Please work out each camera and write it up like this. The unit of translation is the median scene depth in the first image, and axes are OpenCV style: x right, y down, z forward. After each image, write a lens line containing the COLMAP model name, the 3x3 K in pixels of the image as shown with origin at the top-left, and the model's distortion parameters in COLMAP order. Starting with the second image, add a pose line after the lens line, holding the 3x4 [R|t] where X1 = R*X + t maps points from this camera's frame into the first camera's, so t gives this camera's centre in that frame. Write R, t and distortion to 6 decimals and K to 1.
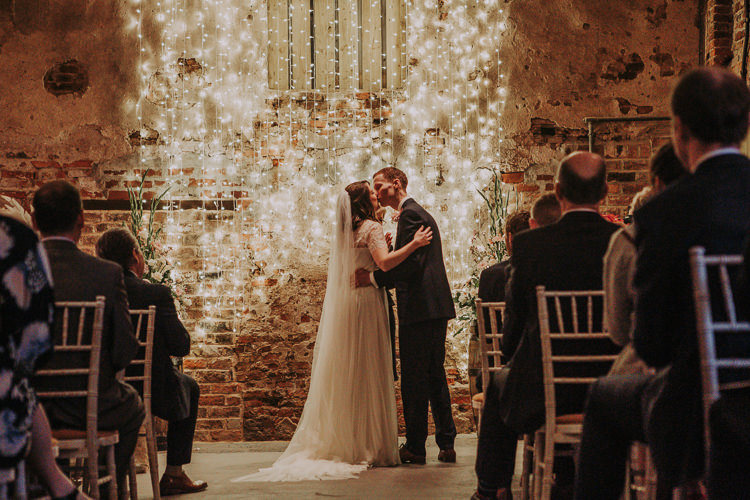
lens RADIAL K [[1444.6, 0, 375.0], [0, 1444.6, 250.0], [0, 0, 1]] dist [0.186982, 0.022394]
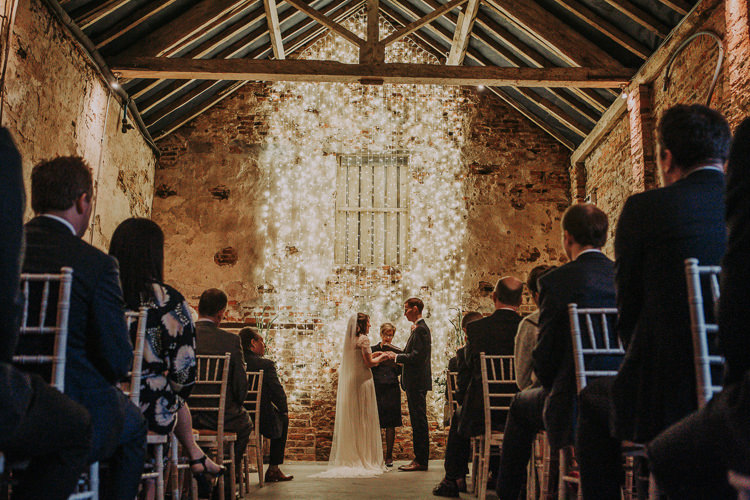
lens RADIAL K [[784.1, 0, 375.0], [0, 784.1, 250.0], [0, 0, 1]] dist [-0.062253, 0.022014]
pose [[0.999511, 0.013661, -0.028128, 0.004968], [-0.017789, 0.988196, -0.152160, 0.021290], [0.025718, 0.152586, 0.987956, 0.026555]]
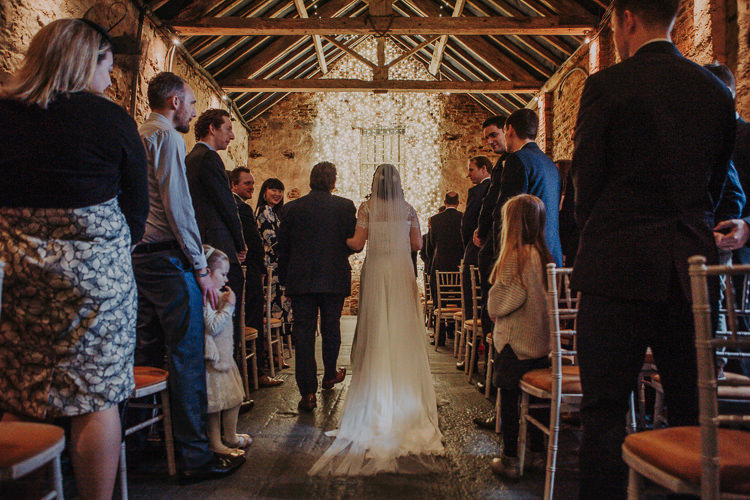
lens RADIAL K [[529.8, 0, 375.0], [0, 529.8, 250.0], [0, 0, 1]] dist [-0.075072, 0.001631]
pose [[0.998489, 0.009606, -0.054103, 0.017235], [-0.009148, 0.999920, 0.008722, -0.013224], [0.054182, -0.008214, 0.998497, -0.085157]]
